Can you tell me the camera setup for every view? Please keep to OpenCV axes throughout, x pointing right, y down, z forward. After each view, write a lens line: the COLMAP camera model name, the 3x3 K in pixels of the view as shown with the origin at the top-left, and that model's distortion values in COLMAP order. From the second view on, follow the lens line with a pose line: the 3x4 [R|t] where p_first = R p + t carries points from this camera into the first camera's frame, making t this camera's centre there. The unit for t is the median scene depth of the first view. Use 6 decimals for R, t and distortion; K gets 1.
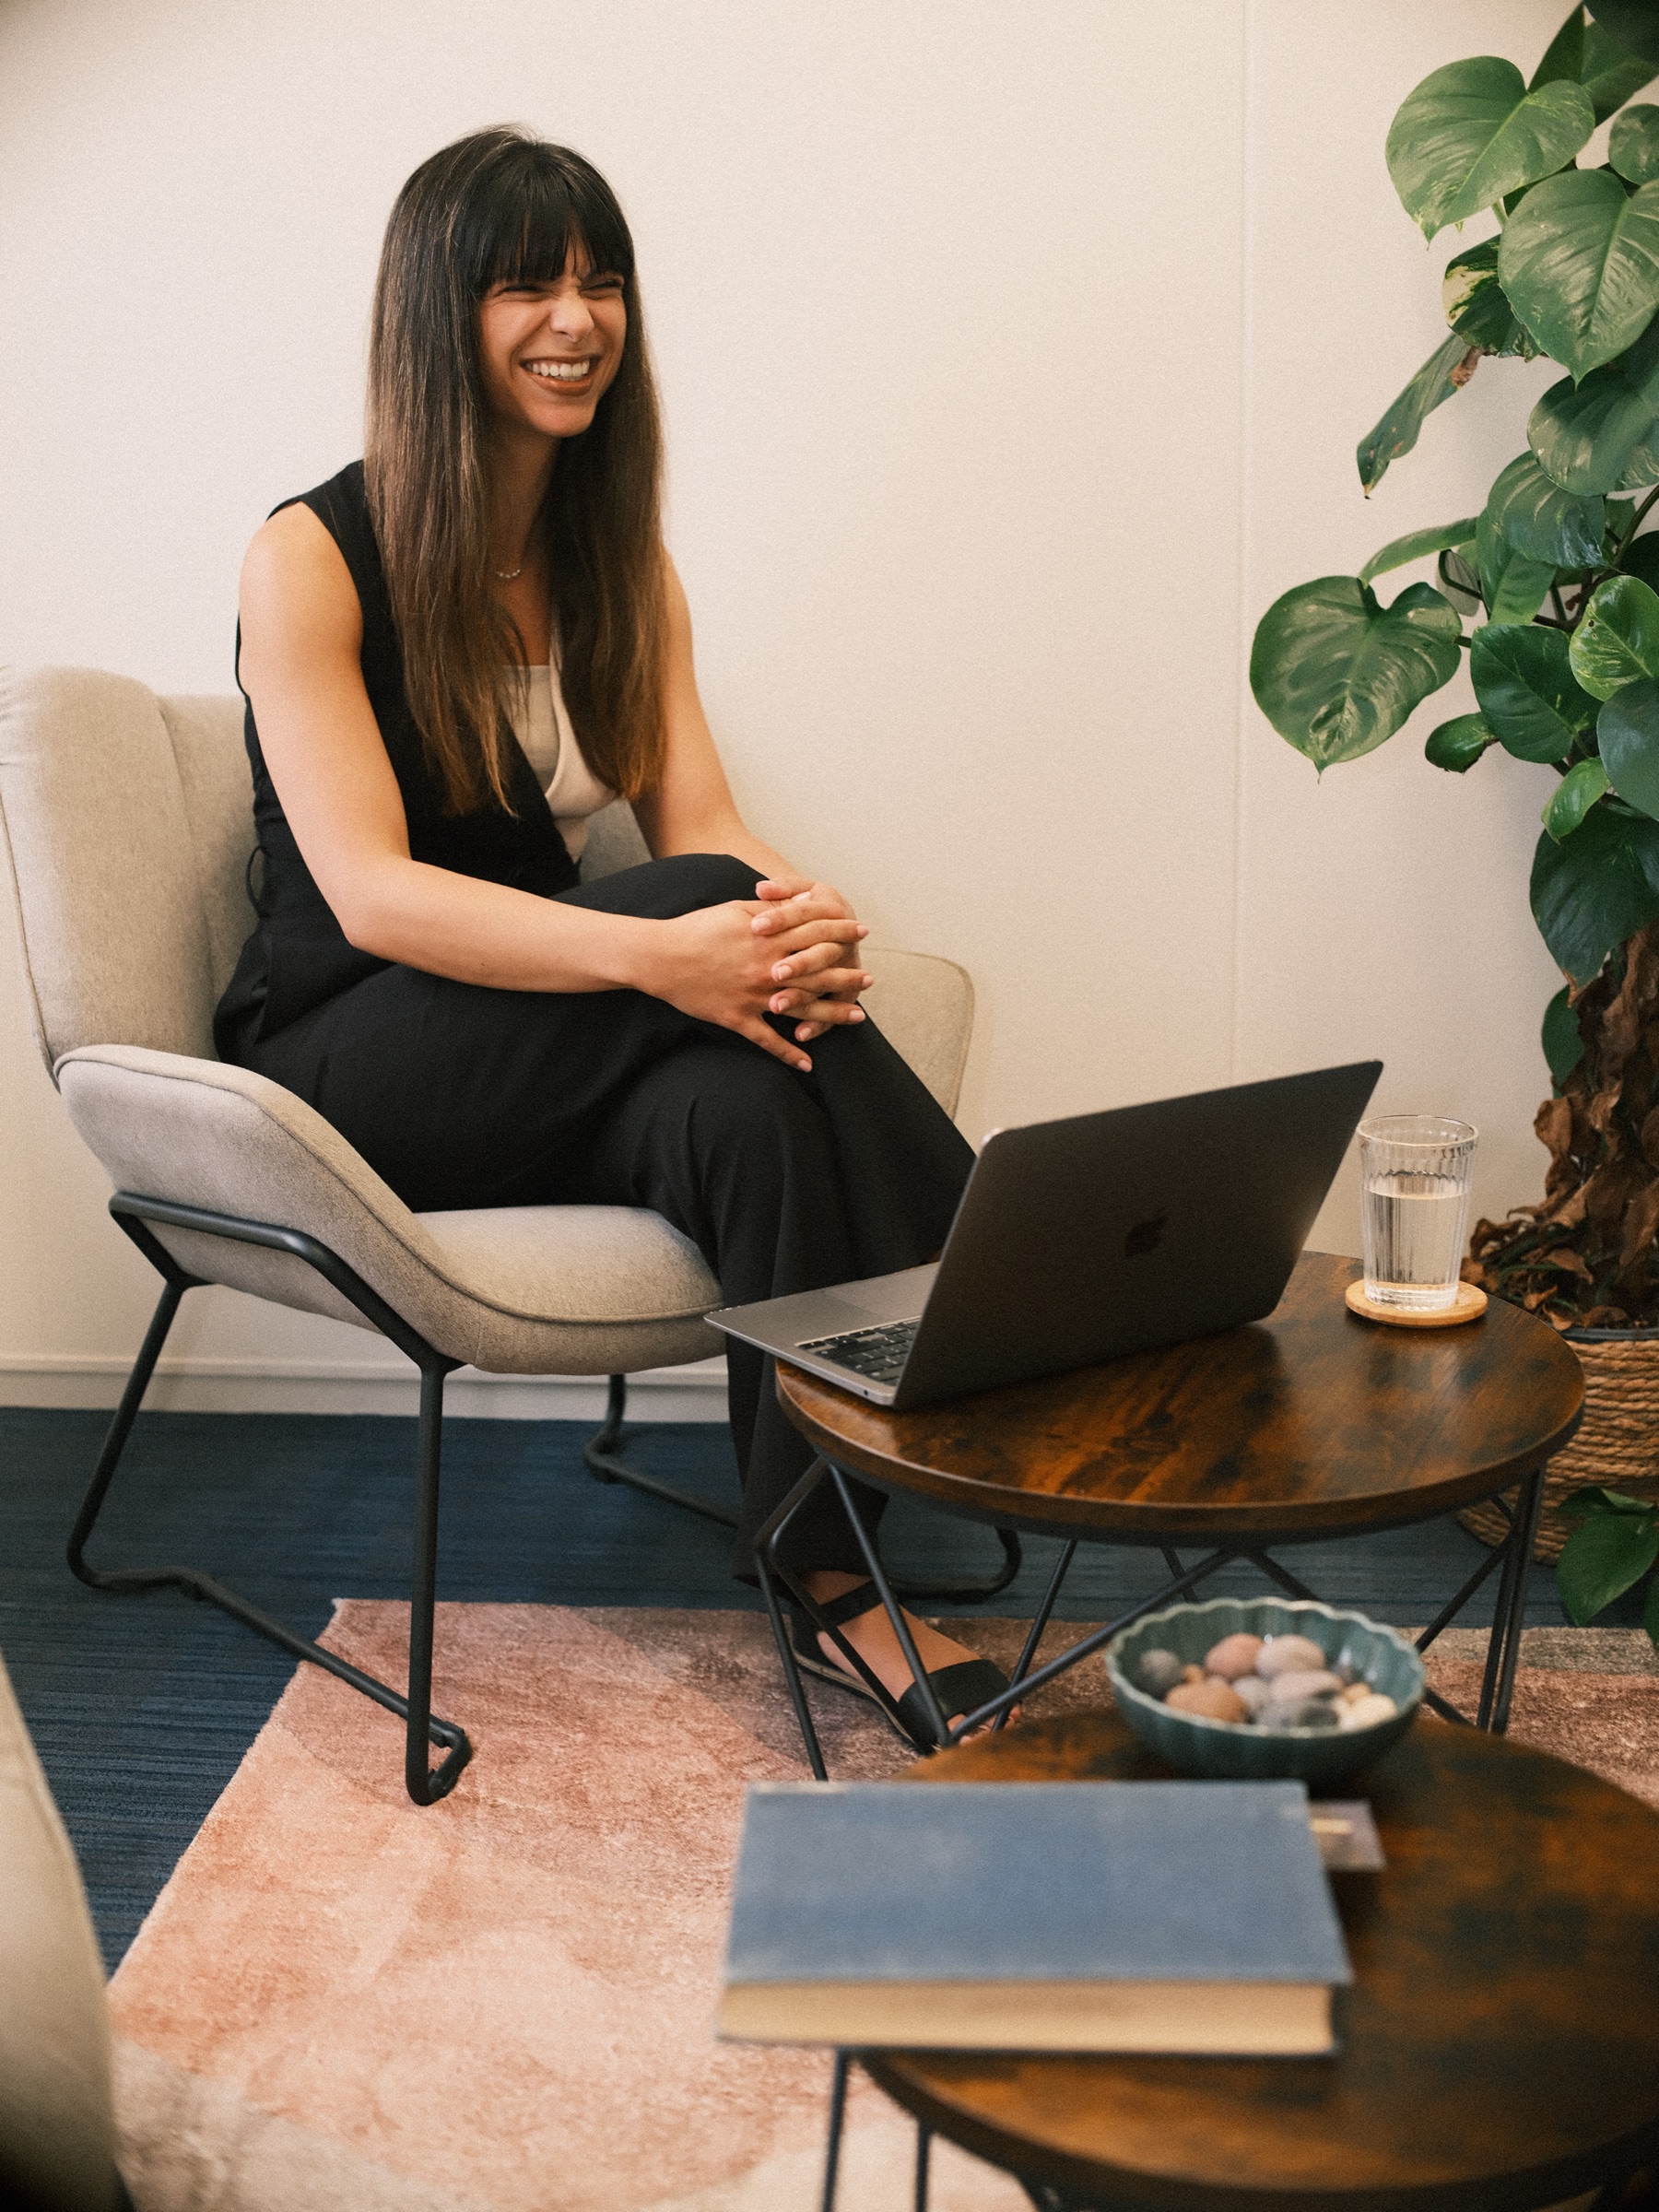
lens RADIAL K [[2700.4, 0, 829.5], [0, 2700.4, 1106.0], [0, 0, 1]] dist [-0.018497, -0.061542]
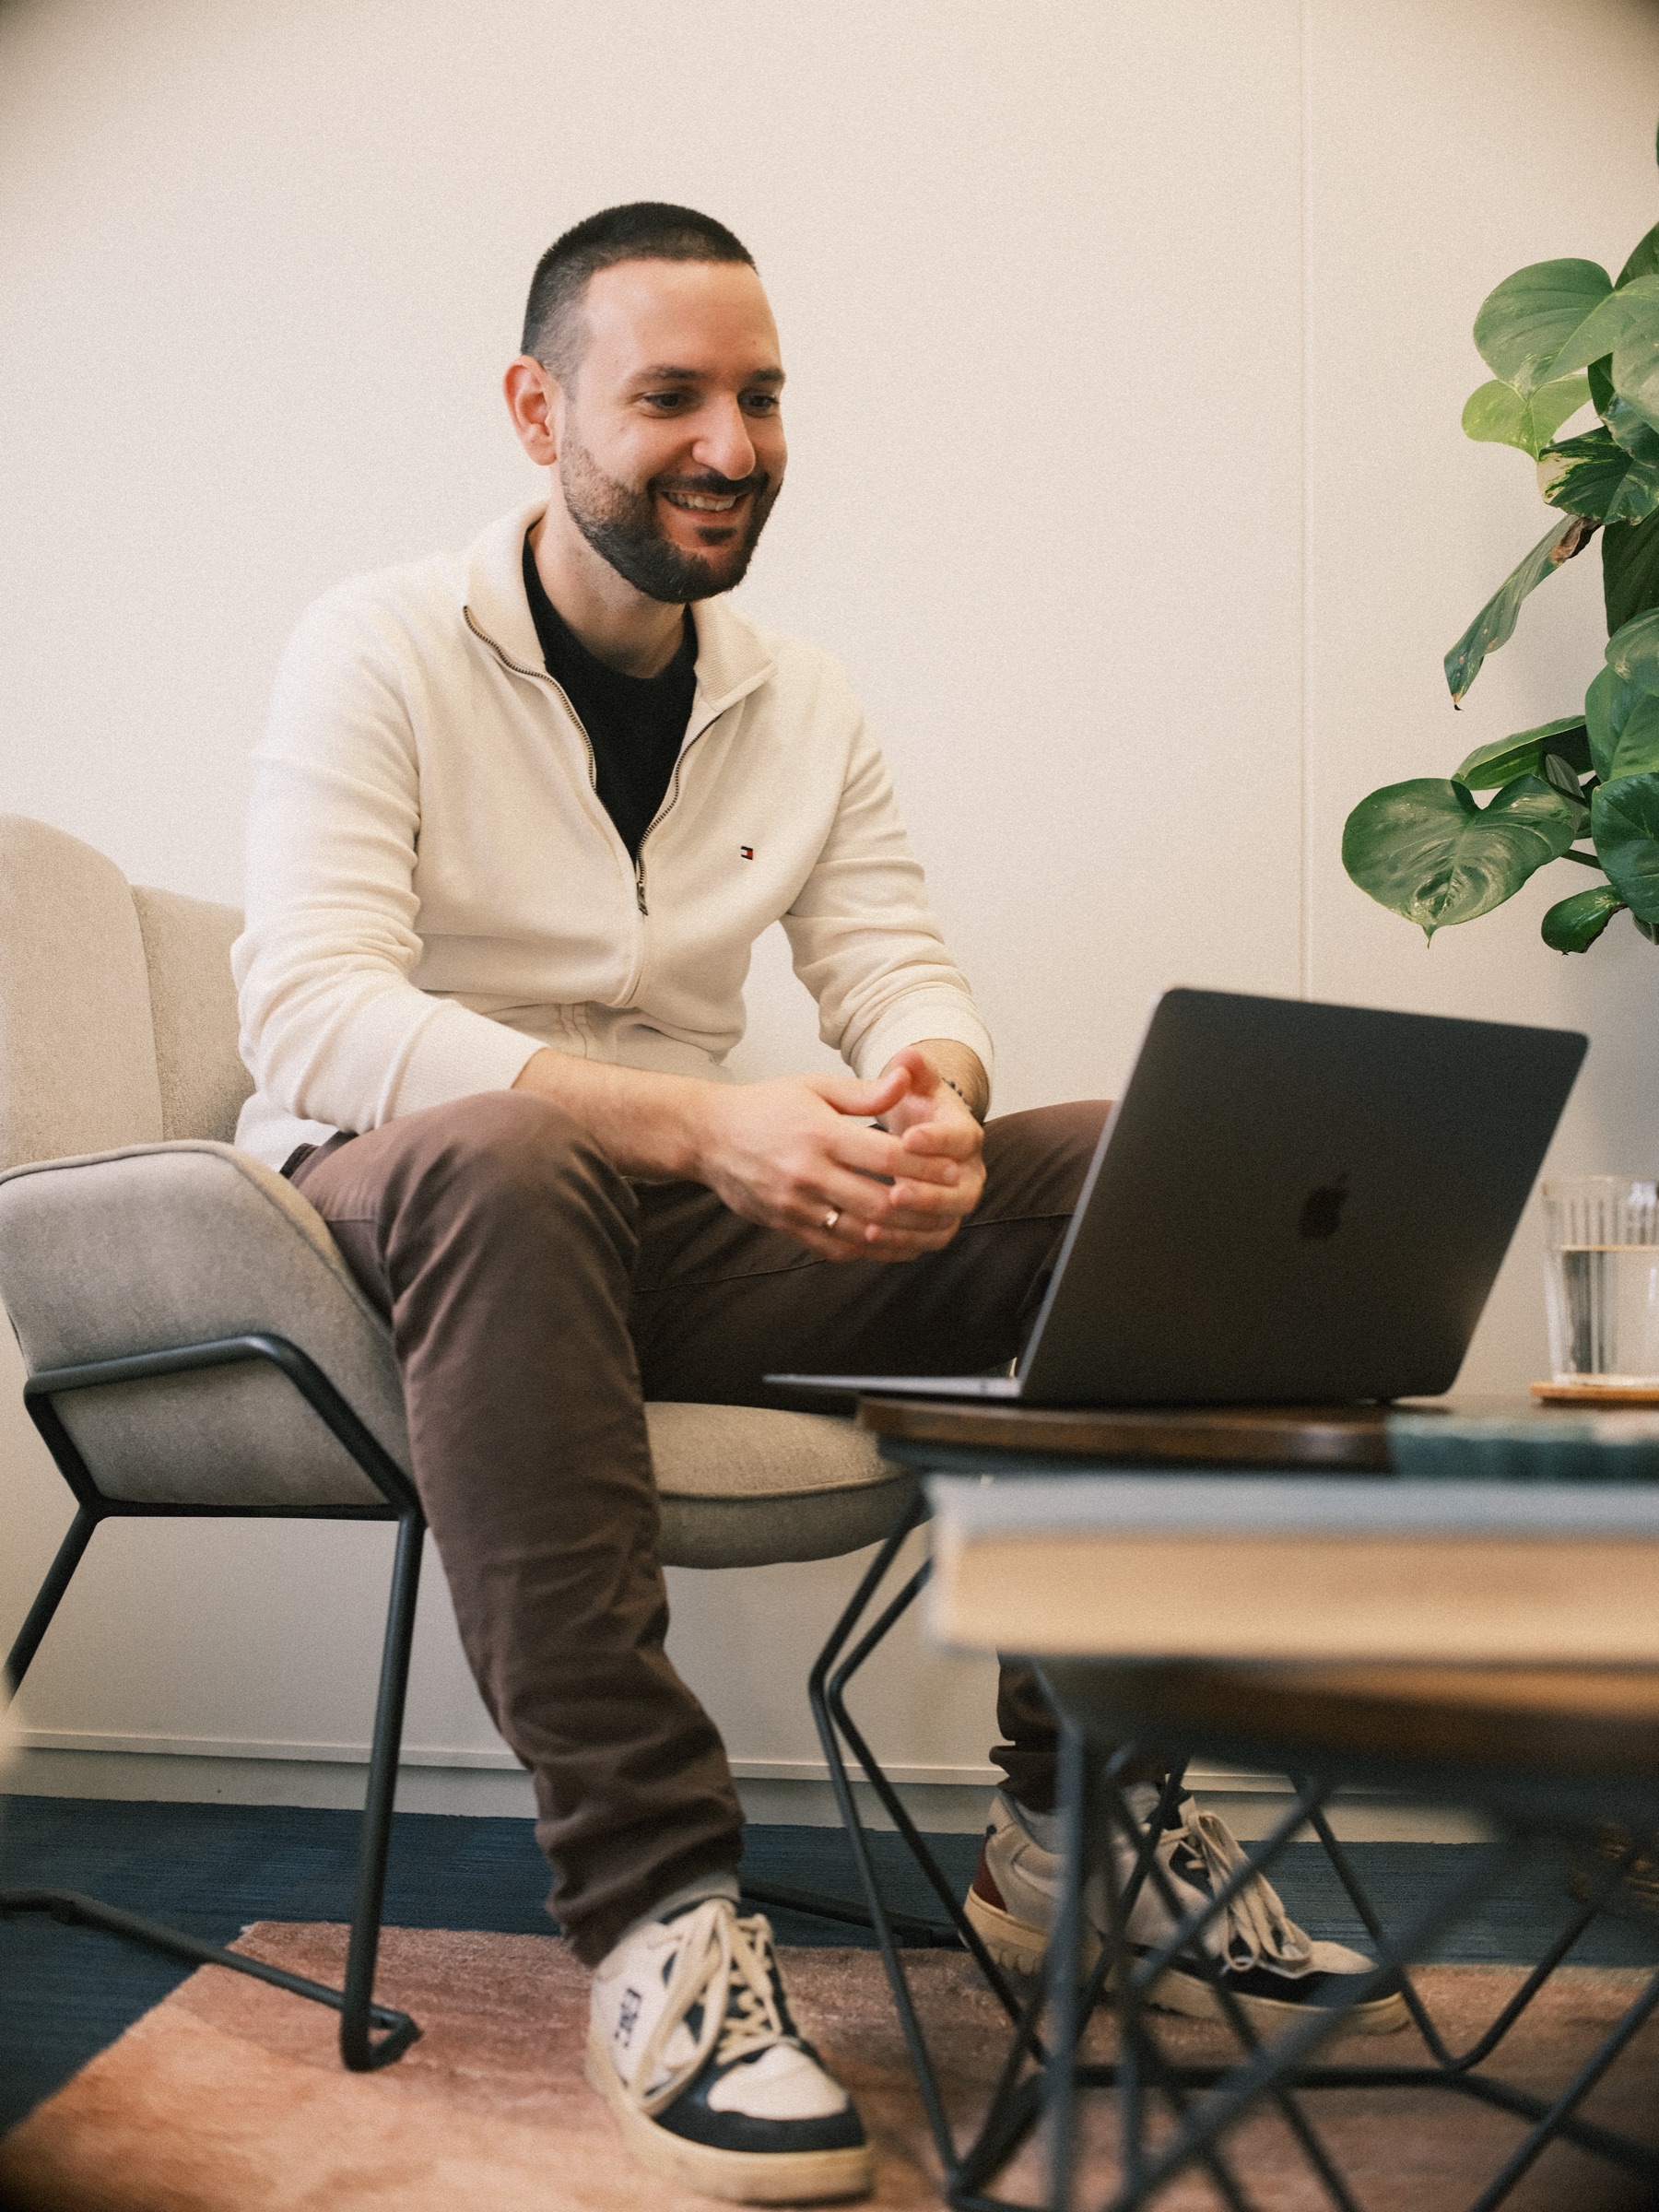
lens RADIAL K [[2700.4, 0, 829.5], [0, 2700.4, 1106.0], [0, 0, 1]] dist [-0.018497, -0.061542]
pose [[0.998725, 0.037354, 0.033957, -0.048700], [-0.025487, 0.953742, -0.299544, 0.207051], [-0.043576, 0.298297, 0.953478, 0.161943]]
